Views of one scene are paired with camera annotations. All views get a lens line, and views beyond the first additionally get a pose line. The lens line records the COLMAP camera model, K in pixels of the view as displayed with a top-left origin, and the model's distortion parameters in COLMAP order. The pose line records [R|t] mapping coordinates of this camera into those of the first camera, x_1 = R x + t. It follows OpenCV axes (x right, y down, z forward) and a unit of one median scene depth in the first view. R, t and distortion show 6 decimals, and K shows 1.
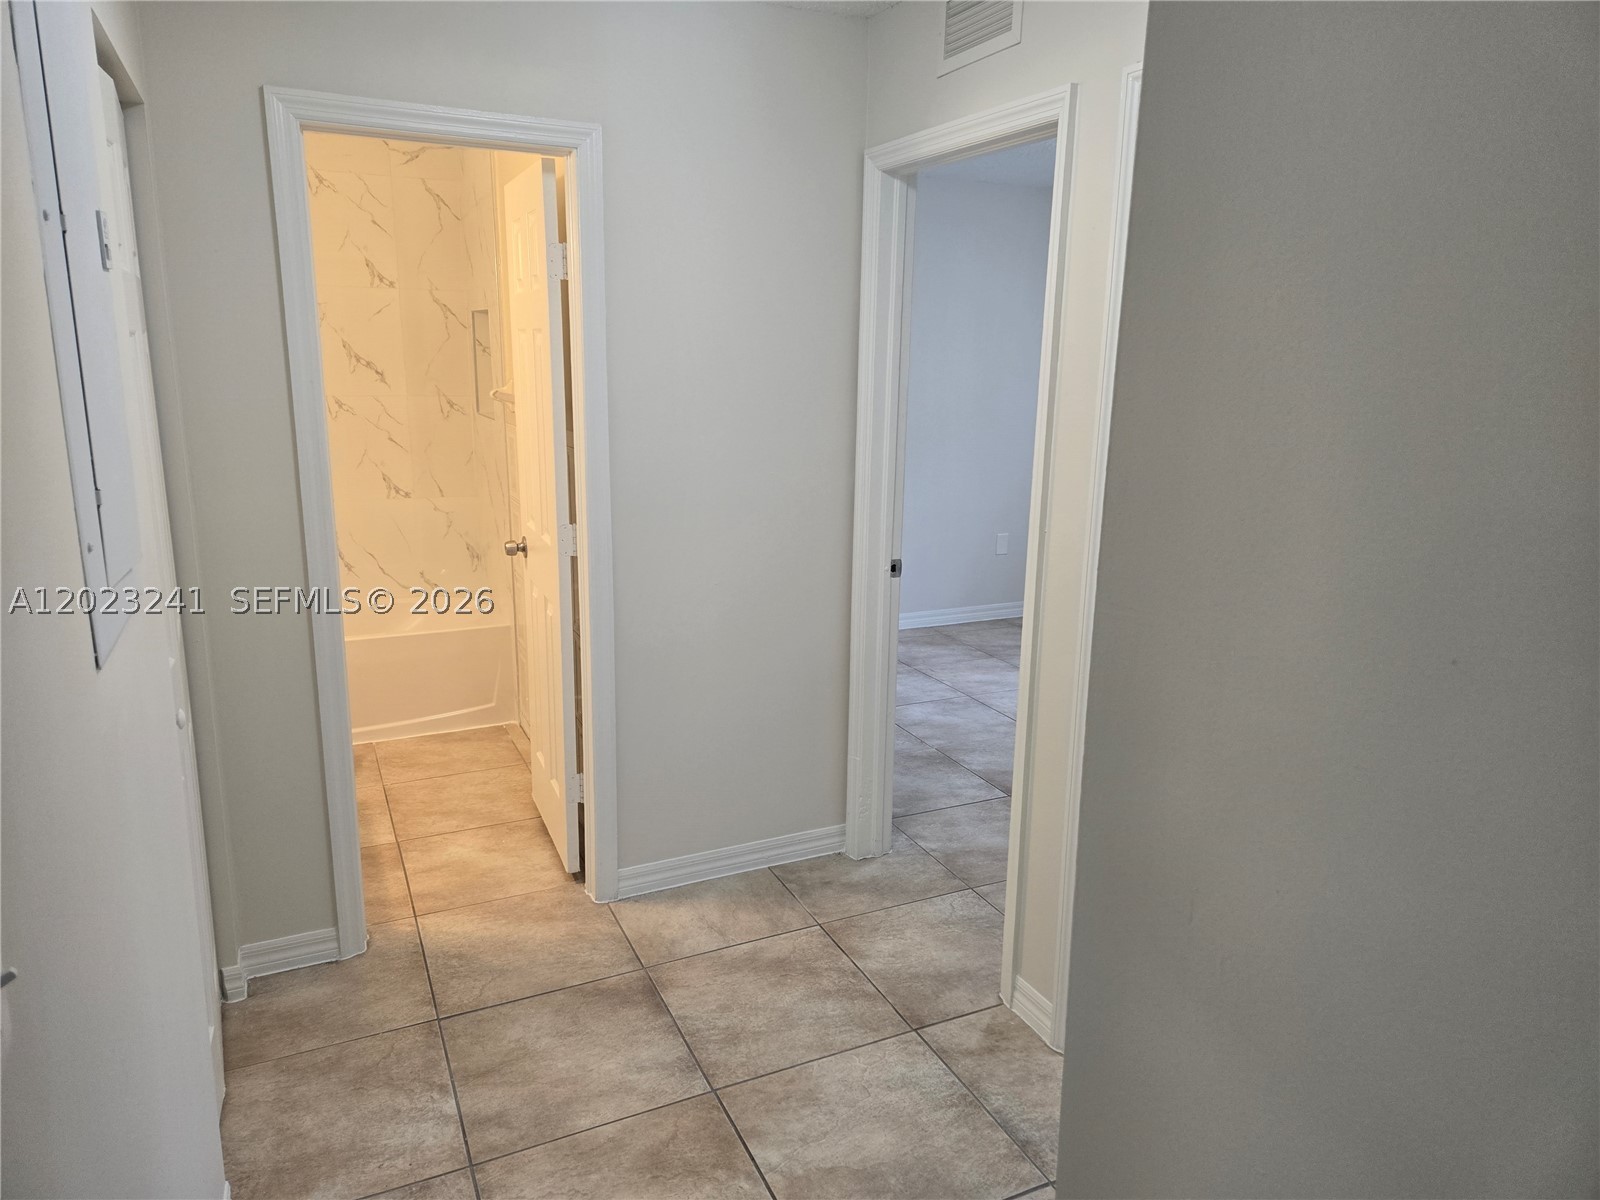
lens RADIAL K [[1076.3, 0, 801.4], [0, 1076.3, 602.7], [0, 0, 1]] dist [0.078458, -0.065081]
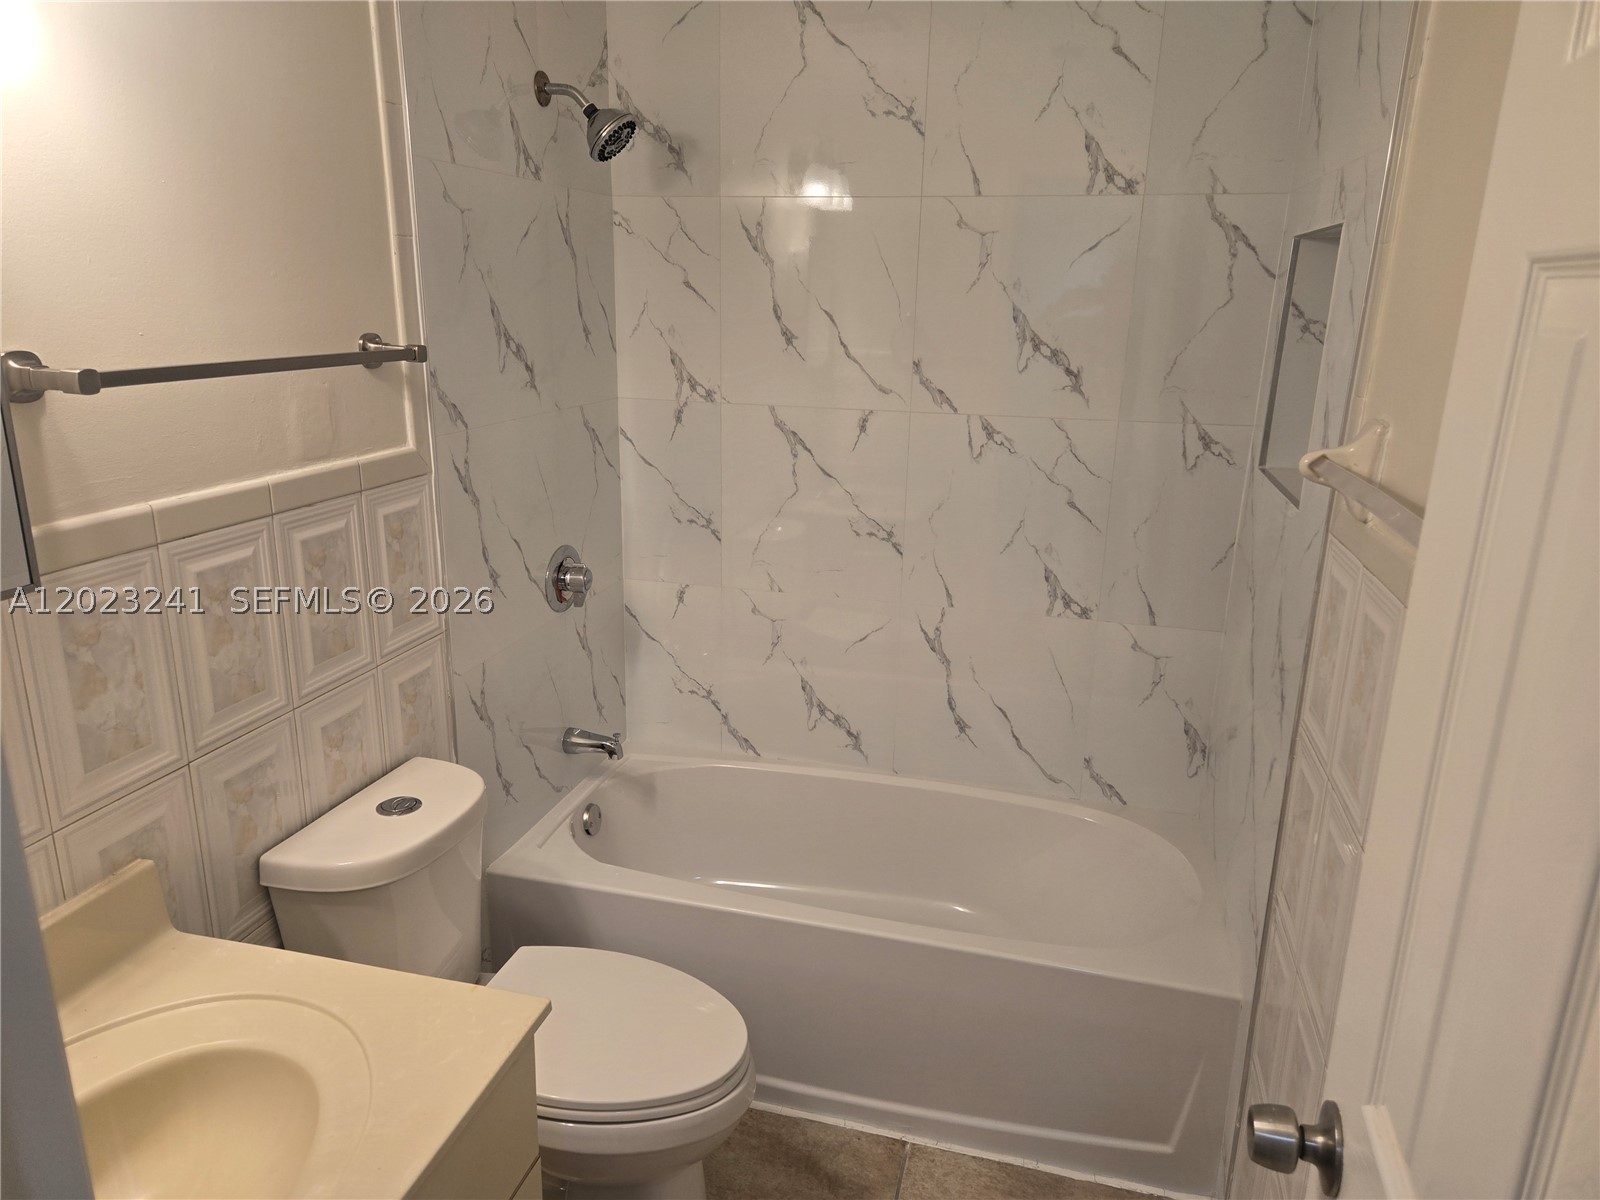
lens RADIAL K [[1076.3, 0, 801.4], [0, 1076.3, 602.7], [0, 0, 1]] dist [0.078458, -0.065081]
pose [[0.771381, 0.176284, -0.611470, -0.173006], [-0.154436, 0.983999, 0.088859, -0.141801], [0.617350, 0.025889, 0.786263, 0.575291]]
